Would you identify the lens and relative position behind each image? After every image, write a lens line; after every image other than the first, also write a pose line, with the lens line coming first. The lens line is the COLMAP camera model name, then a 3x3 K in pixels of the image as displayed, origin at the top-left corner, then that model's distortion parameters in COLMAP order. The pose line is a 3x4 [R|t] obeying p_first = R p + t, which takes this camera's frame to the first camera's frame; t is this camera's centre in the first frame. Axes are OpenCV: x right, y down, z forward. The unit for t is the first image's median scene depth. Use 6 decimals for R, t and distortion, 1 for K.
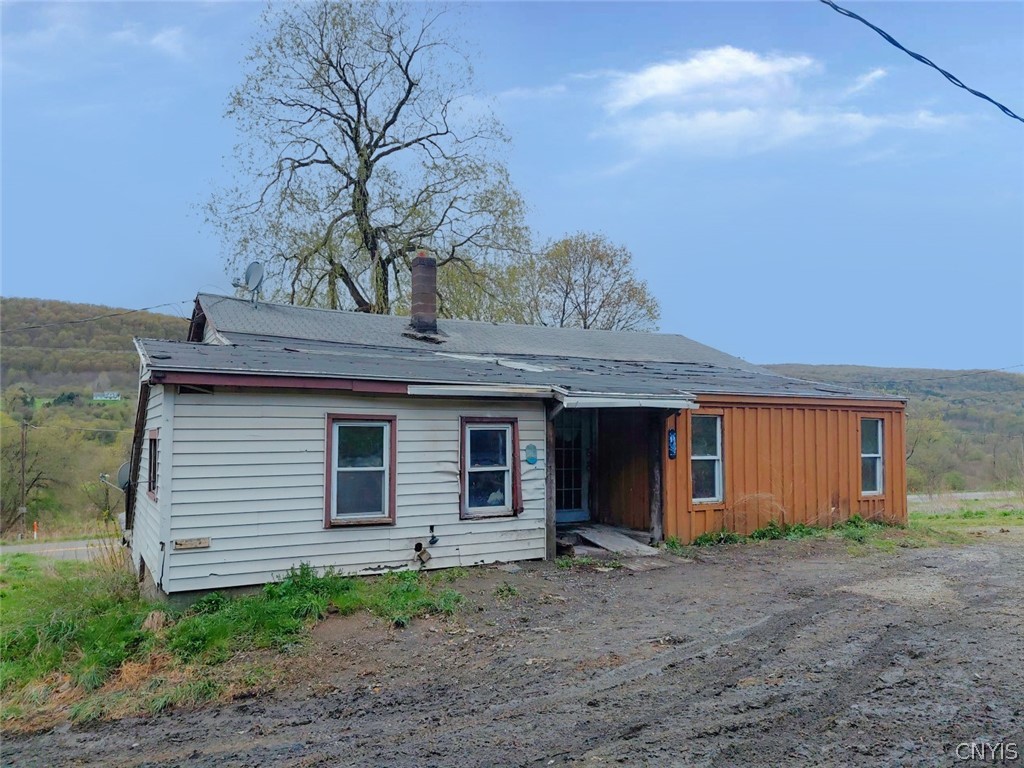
lens RADIAL K [[742.2, 0, 512.0], [0, 742.2, 384.0], [0, 0, 1]] dist [0.120649, -0.226297]
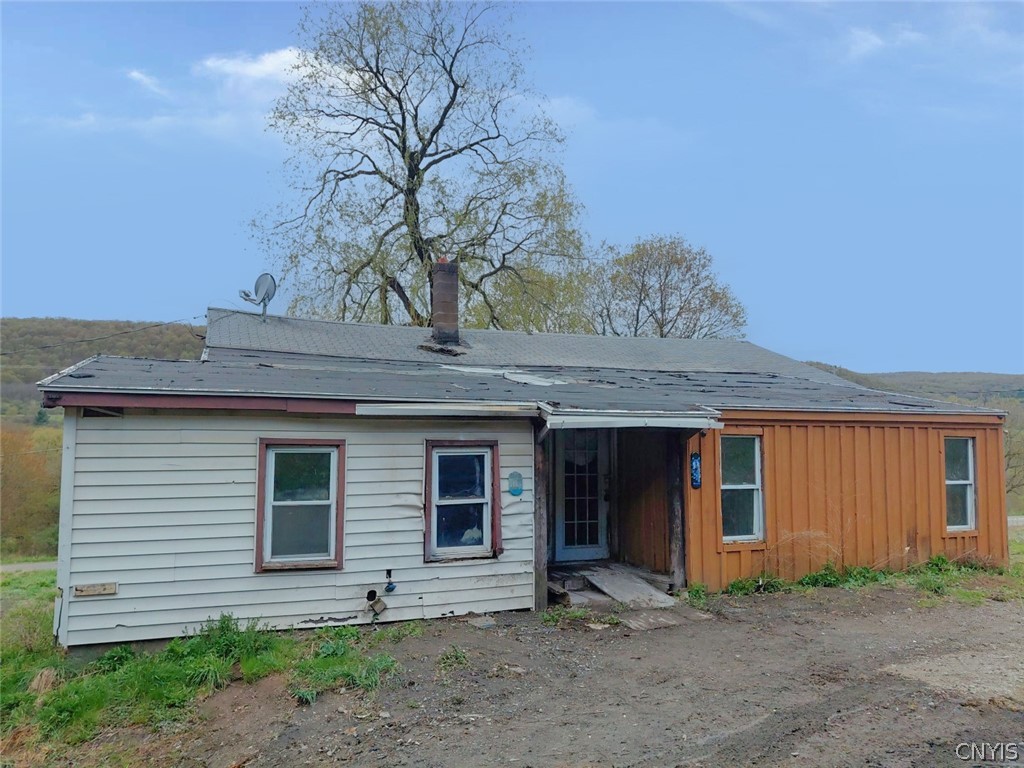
lens RADIAL K [[743.0, 0, 512.0], [0, 743.0, 384.0], [0, 0, 1]] dist [0.070181, -0.116381]
pose [[0.990904, -0.013985, -0.133846, 0.123640], [0.011631, 0.999764, -0.018352, -0.002939], [0.134071, 0.016628, 0.990832, 0.147653]]
